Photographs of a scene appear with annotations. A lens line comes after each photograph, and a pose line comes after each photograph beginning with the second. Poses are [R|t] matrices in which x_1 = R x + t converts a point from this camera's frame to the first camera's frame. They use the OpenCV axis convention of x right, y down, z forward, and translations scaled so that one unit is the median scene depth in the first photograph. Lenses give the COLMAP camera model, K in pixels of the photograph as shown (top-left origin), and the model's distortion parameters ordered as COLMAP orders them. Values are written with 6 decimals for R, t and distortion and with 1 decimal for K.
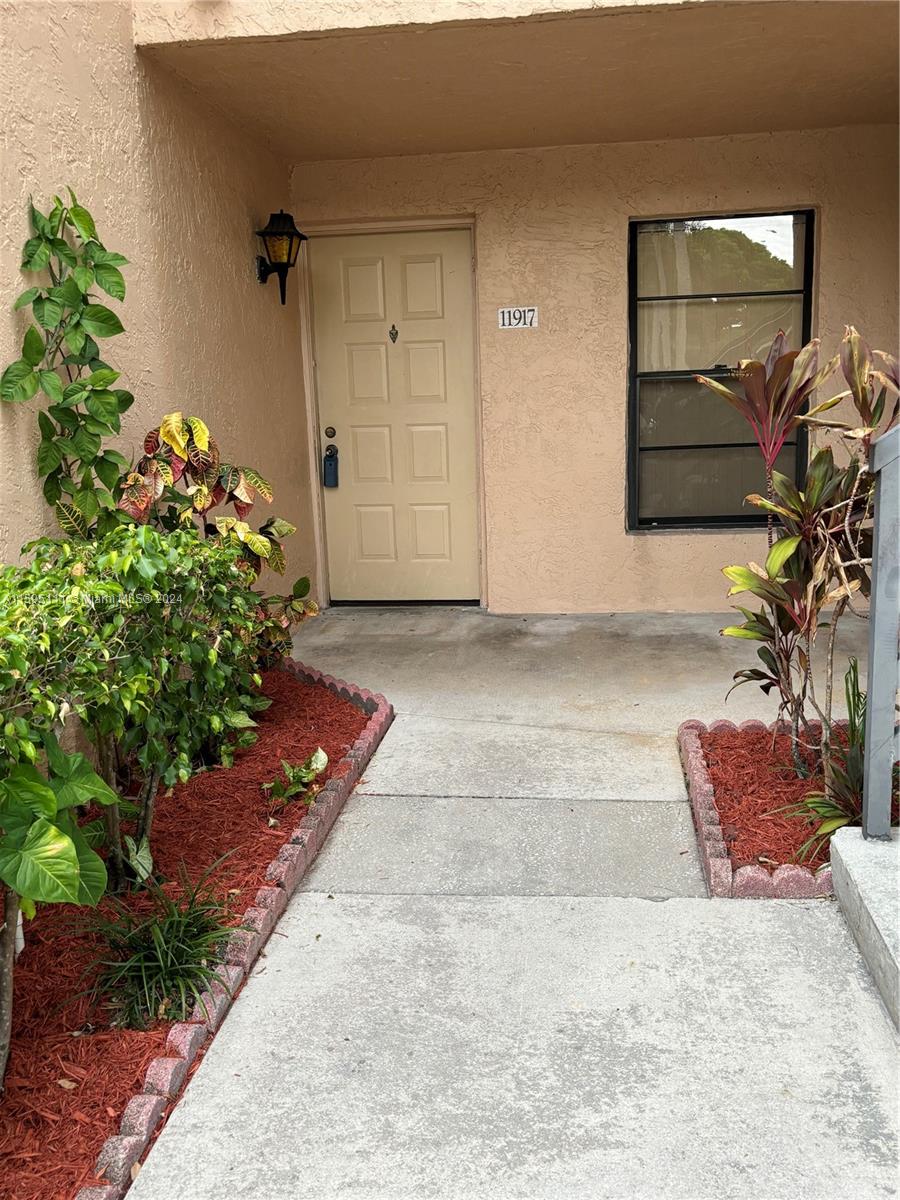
lens RADIAL K [[1047.7, 0, 449.1], [0, 1047.7, 612.5], [0, 0, 1]] dist [0.050589, -0.053377]
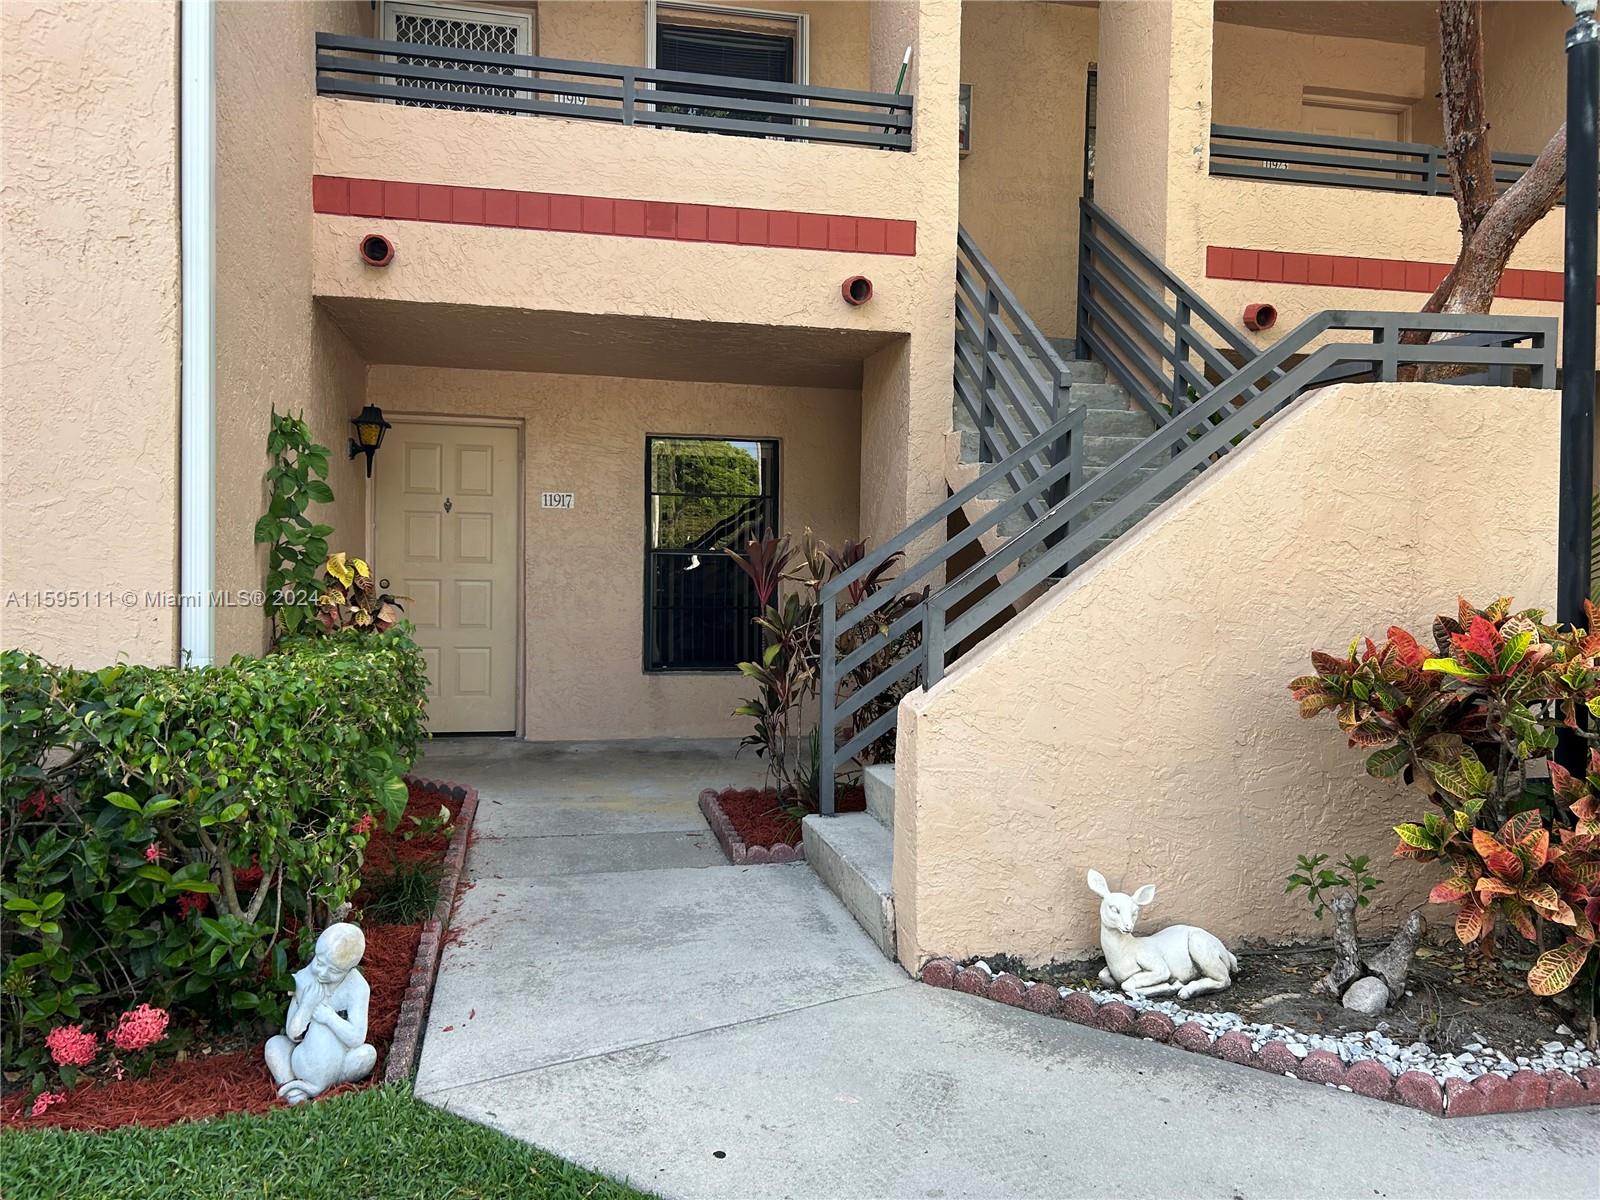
lens RADIAL K [[1214.1, 0, 801.8], [0, 1214.1, 598.1], [0, 0, 1]] dist [-0.000779, -0.000411]
pose [[0.937686, 0.042447, 0.344880, -0.222844], [0.022844, 0.982834, -0.183073, 0.150325], [-0.346731, 0.179543, 0.920620, -0.585704]]
